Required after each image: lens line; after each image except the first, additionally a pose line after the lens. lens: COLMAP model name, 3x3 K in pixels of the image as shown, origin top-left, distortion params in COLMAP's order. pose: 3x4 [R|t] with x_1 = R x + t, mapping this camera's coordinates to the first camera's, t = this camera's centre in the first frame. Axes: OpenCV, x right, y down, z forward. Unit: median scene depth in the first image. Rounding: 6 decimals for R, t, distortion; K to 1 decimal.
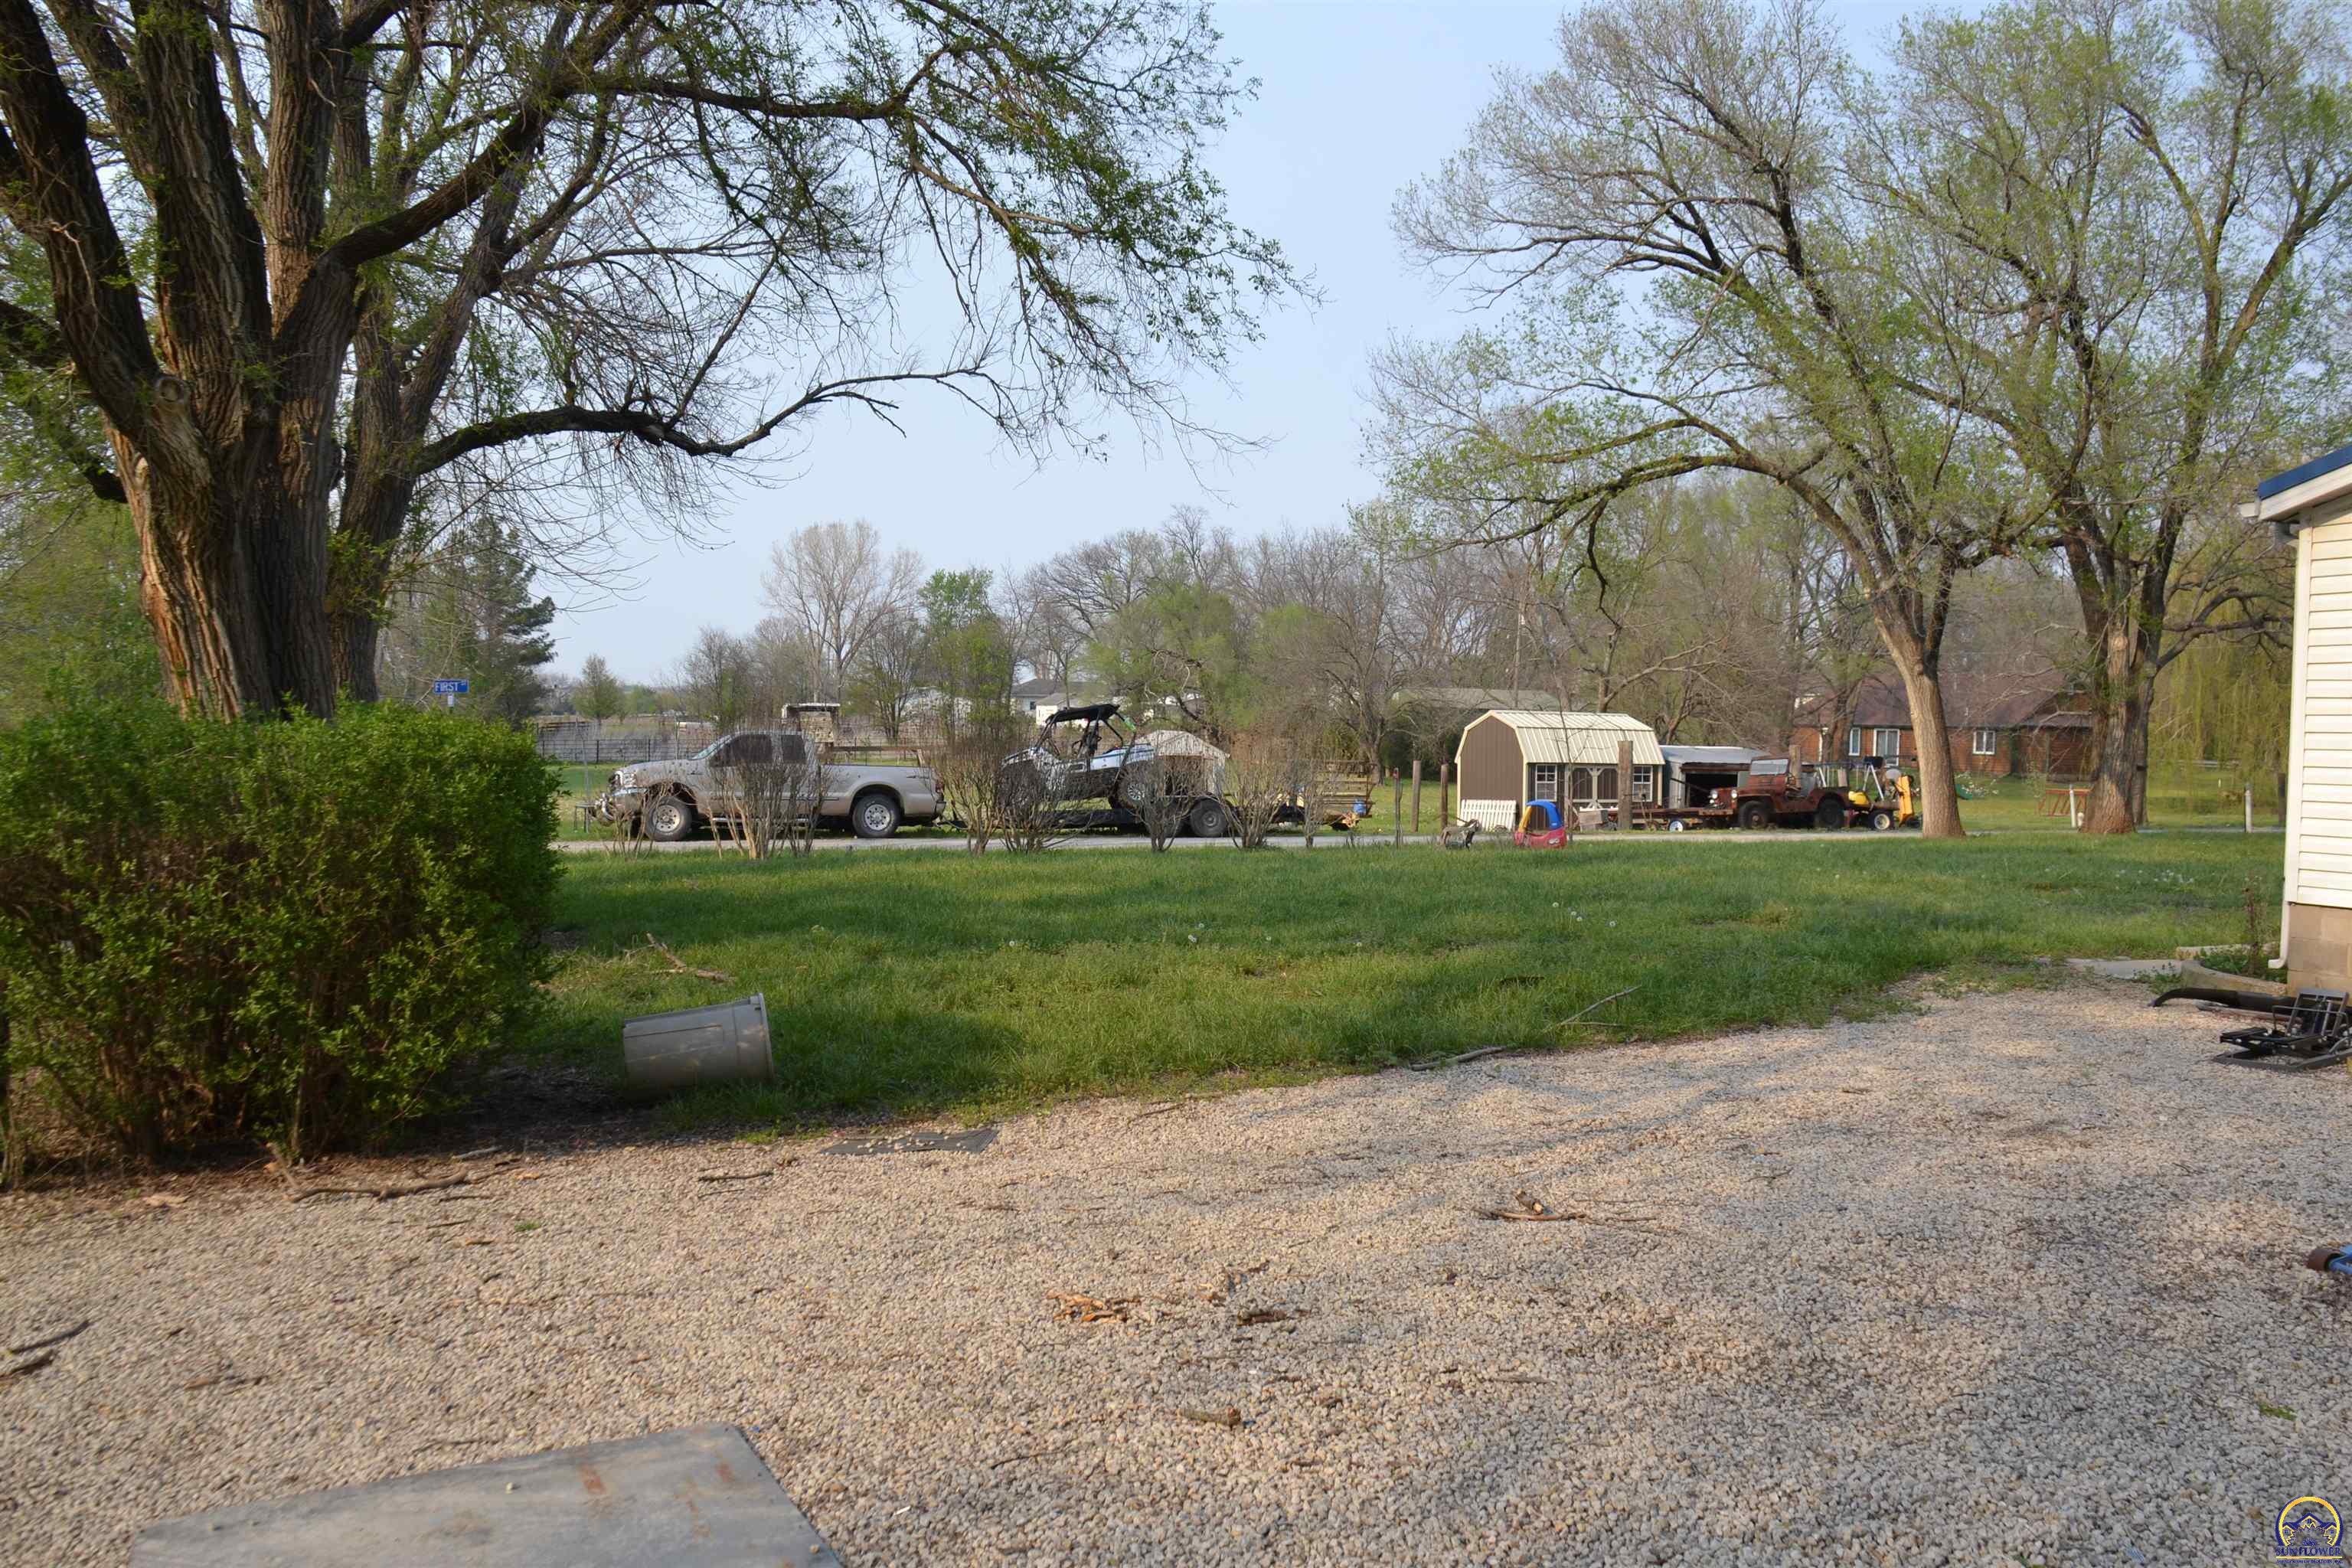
lens RADIAL K [[1870.5, 0, 1190.8], [0, 1870.5, 794.4], [0, 0, 1]] dist [-0.179406, 0.126464]
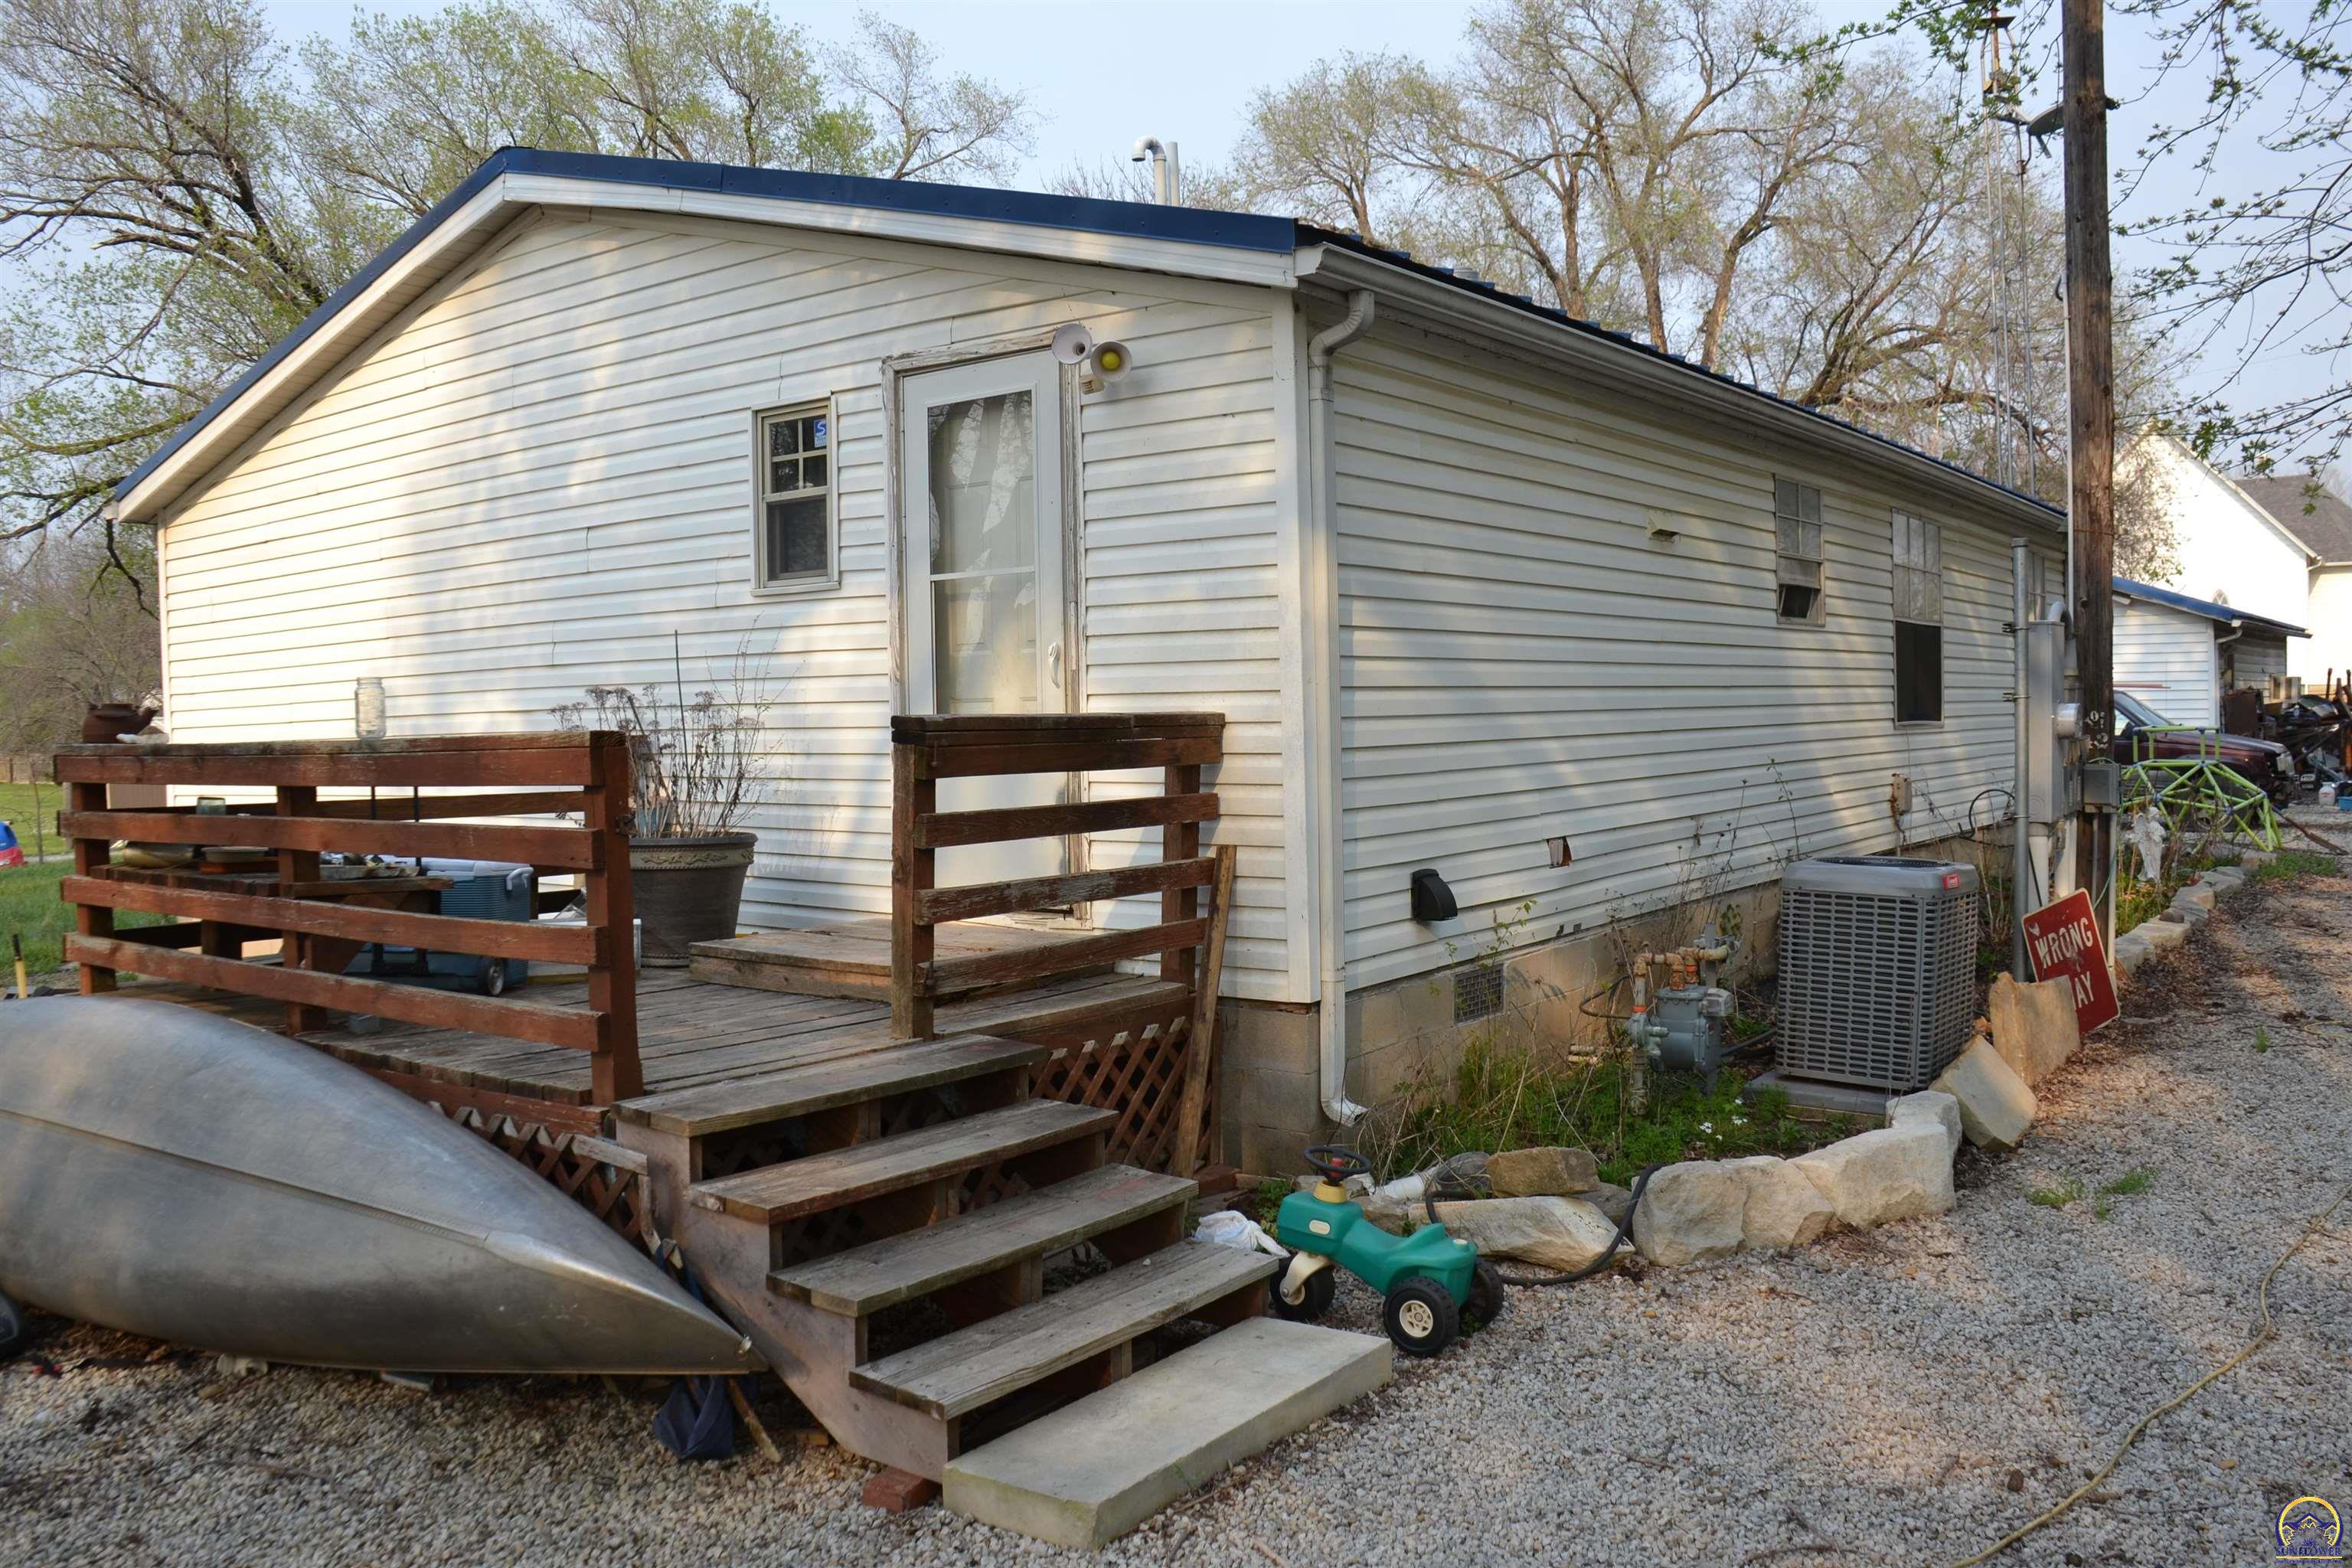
lens RADIAL K [[1870.5, 0, 1190.8], [0, 1870.5, 794.4], [0, 0, 1]] dist [-0.179406, 0.126464]
pose [[0.831347, -0.069355, 0.551409, 0.393117], [0.066045, 0.997481, 0.025887, 0.009657], [-0.551816, 0.014897, 0.833833, -0.130734]]
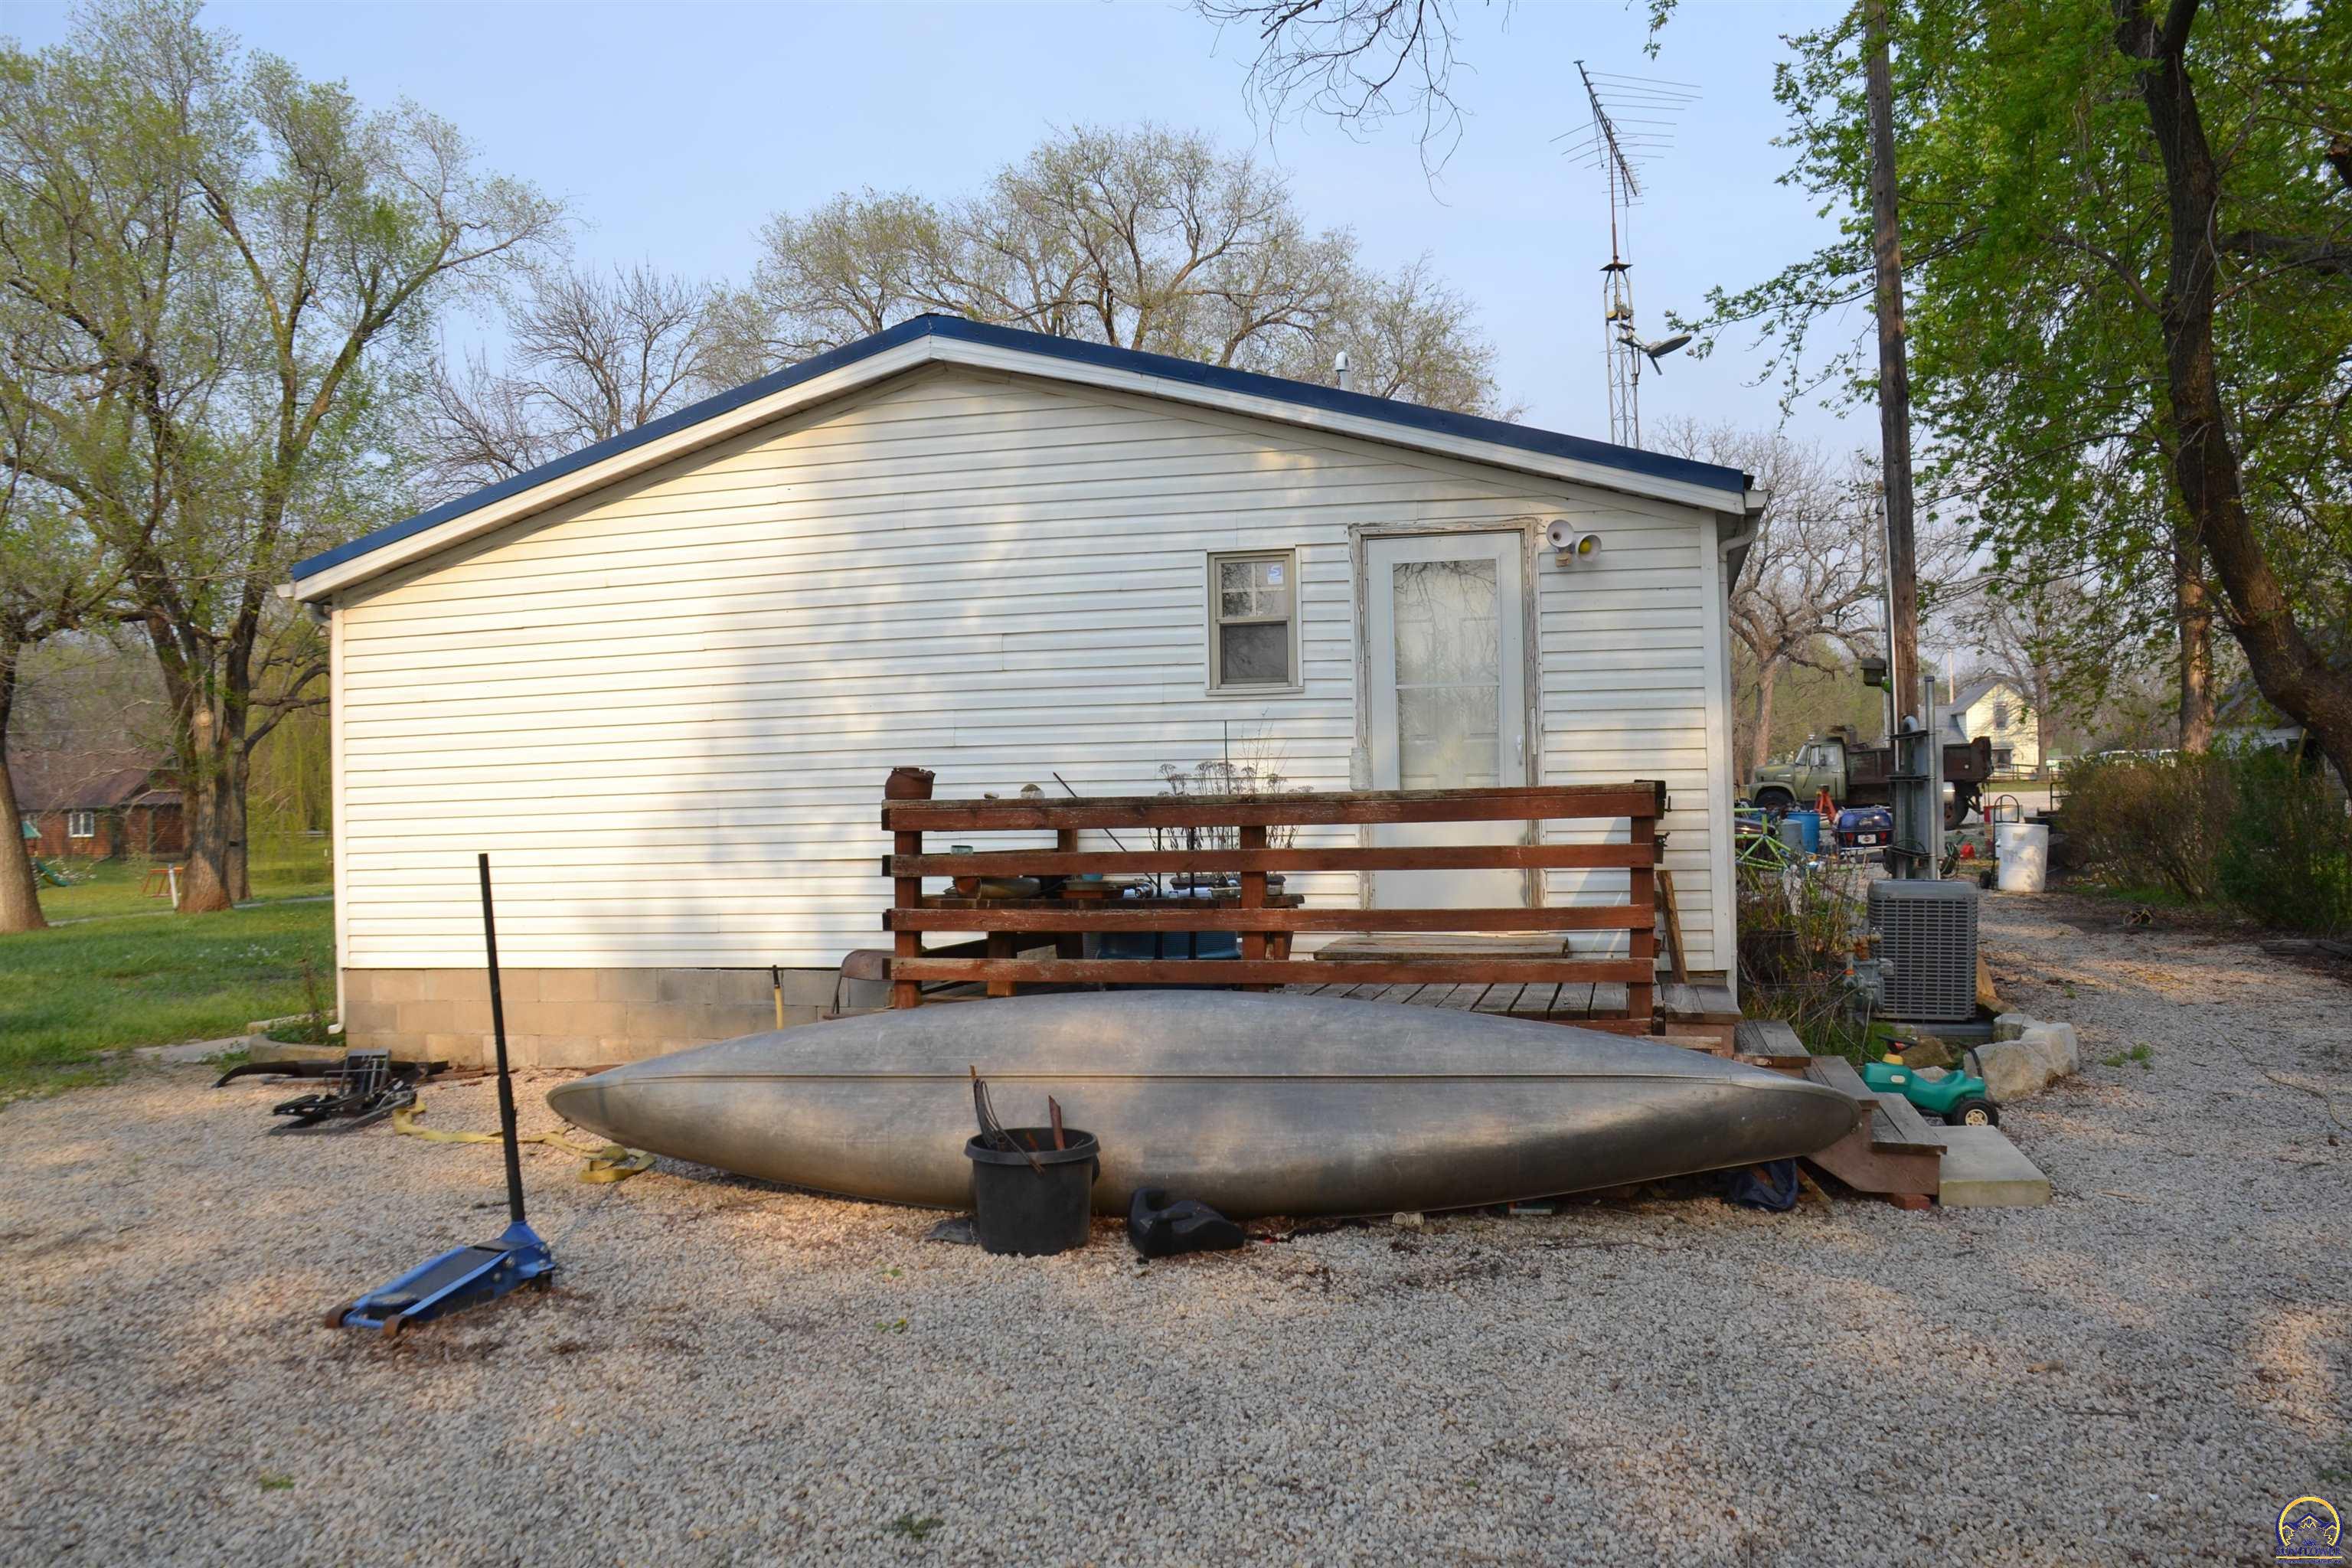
lens RADIAL K [[1870.5, 0, 1190.8], [0, 1870.5, 794.4], [0, 0, 1]] dist [-0.179406, 0.126464]
pose [[0.560646, -0.034297, 0.827345, 0.025186], [0.068750, 0.997620, -0.005232, -0.001066], [-0.825197, 0.059813, 0.561670, -0.008808]]
